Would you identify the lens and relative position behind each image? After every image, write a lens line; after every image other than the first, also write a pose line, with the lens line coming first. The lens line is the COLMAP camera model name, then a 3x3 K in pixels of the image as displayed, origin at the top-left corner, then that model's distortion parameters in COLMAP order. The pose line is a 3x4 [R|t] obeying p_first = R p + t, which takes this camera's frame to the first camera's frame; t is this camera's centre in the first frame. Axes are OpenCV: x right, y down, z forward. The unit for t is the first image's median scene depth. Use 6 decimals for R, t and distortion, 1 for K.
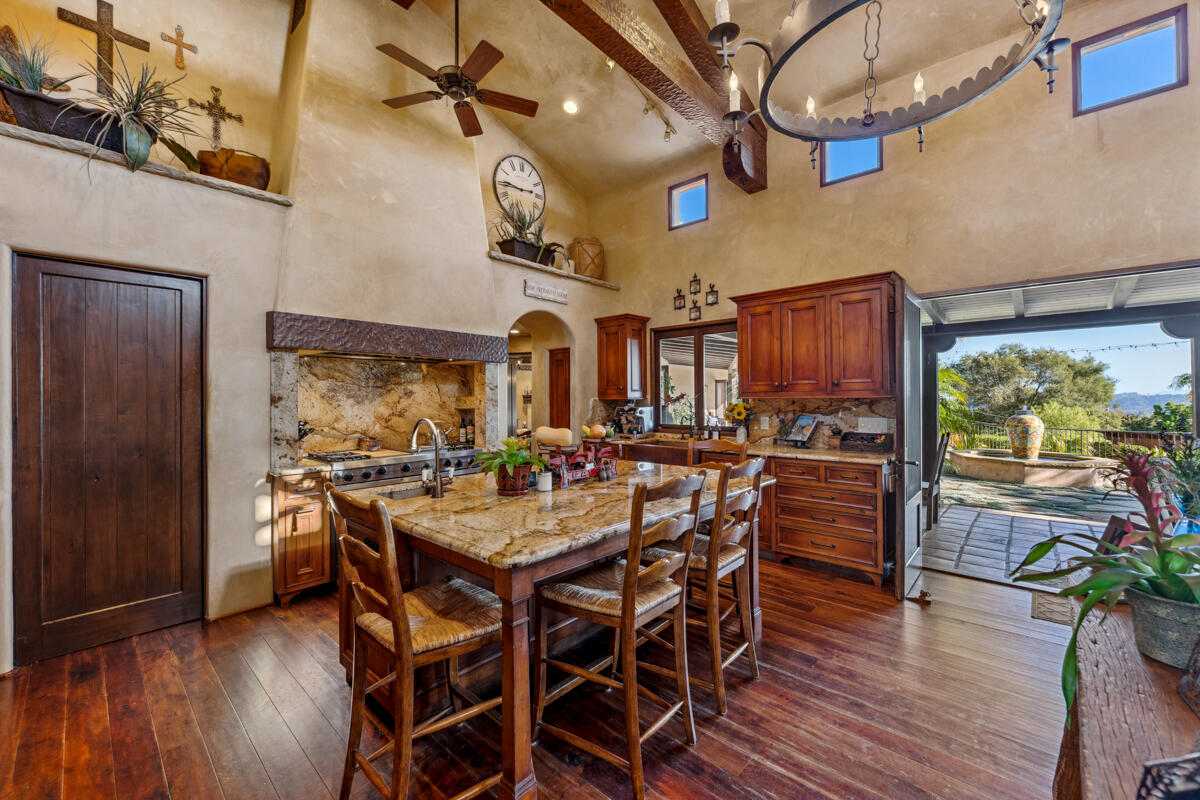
lens RADIAL K [[484.2, 0, 600.0], [0, 484.2, 400.0], [0, 0, 1]] dist [0.000599, 0.000193]
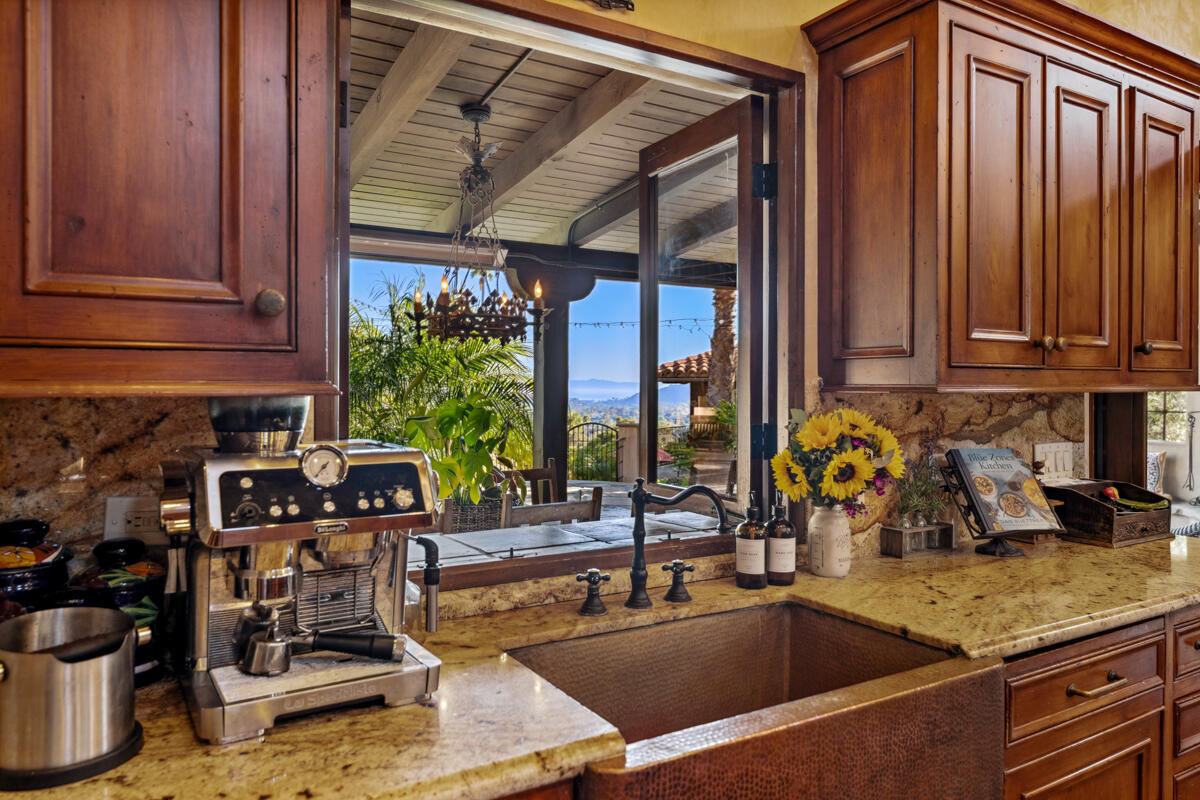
lens RADIAL K [[805.0, 0, 600.0], [0, 805.0, 400.0], [0, 0, 1]] dist [-0.002334, -0.000601]
pose [[0.284060, -0.006527, 0.958784, -0.142356], [0.001875, 0.999979, 0.006252, -0.002097], [-0.958805, 0.000022, 0.284066, 1.045365]]
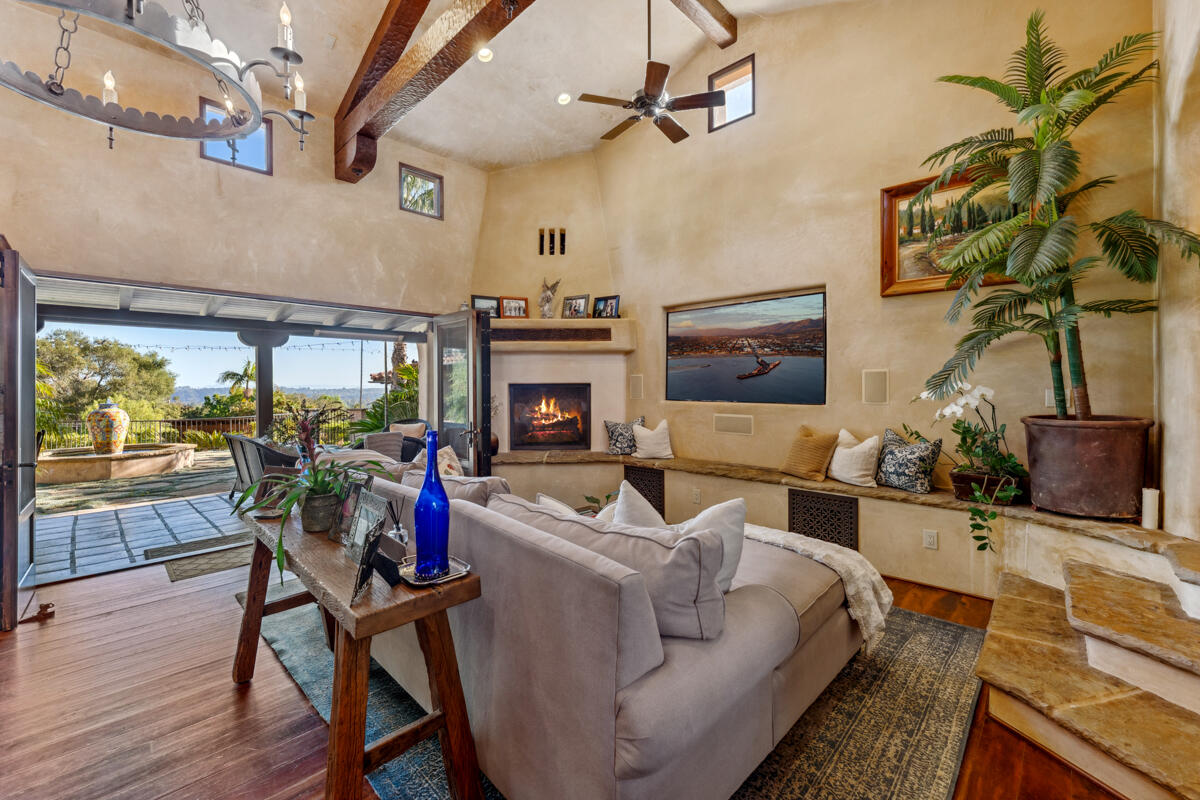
lens RADIAL K [[483.9, 0, 598.7], [0, 483.9, 396.2], [0, 0, 1]] dist [0.000667, 0.000116]
pose [[0.037101, -0.014573, 0.999205, -0.146049], [0.008212, 0.999864, 0.014278, 0.004372], [-0.999278, 0.007675, 0.037216, -0.031553]]
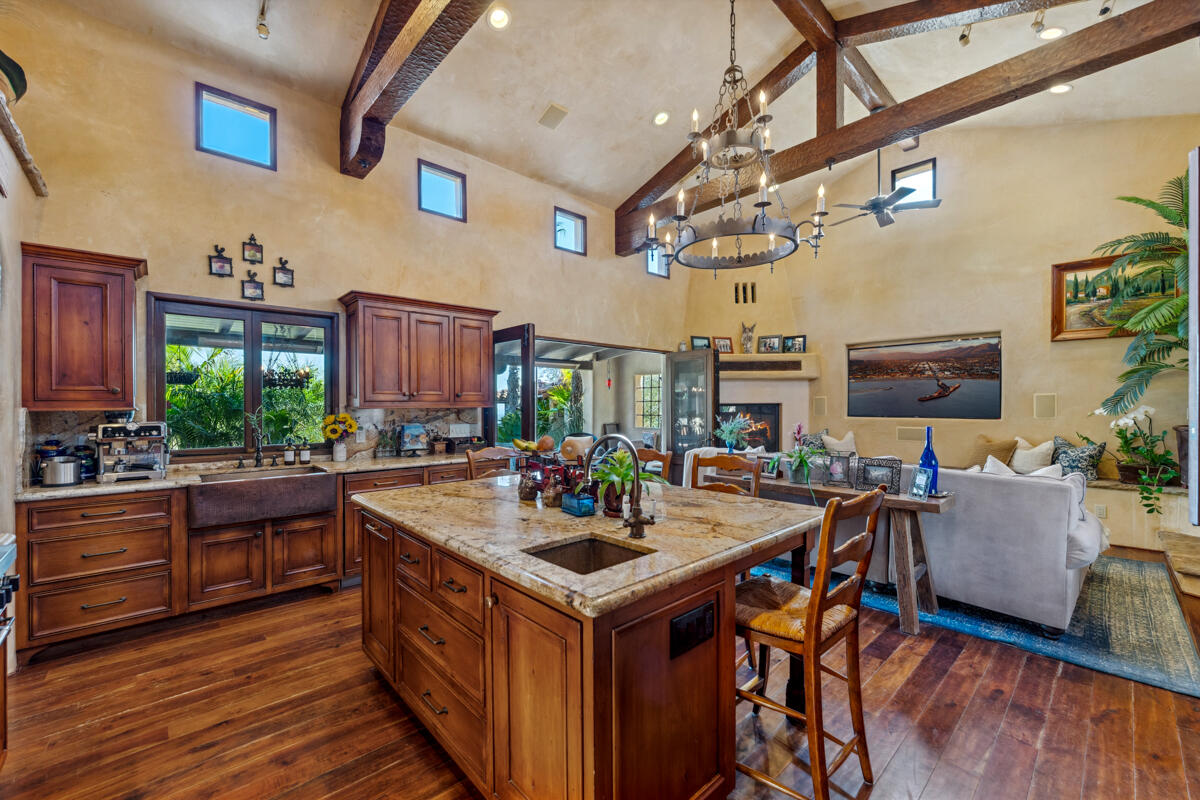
lens RADIAL K [[480.9, 0, 599.1], [0, 480.9, 414.6], [0, 0, 1]] dist [-0.002241, 0.000012]
pose [[0.089015, -0.012523, 0.995952, -0.537152], [0.008785, 0.999892, 0.011787, 0.001714], [-0.995992, 0.007701, 0.089116, 0.489914]]
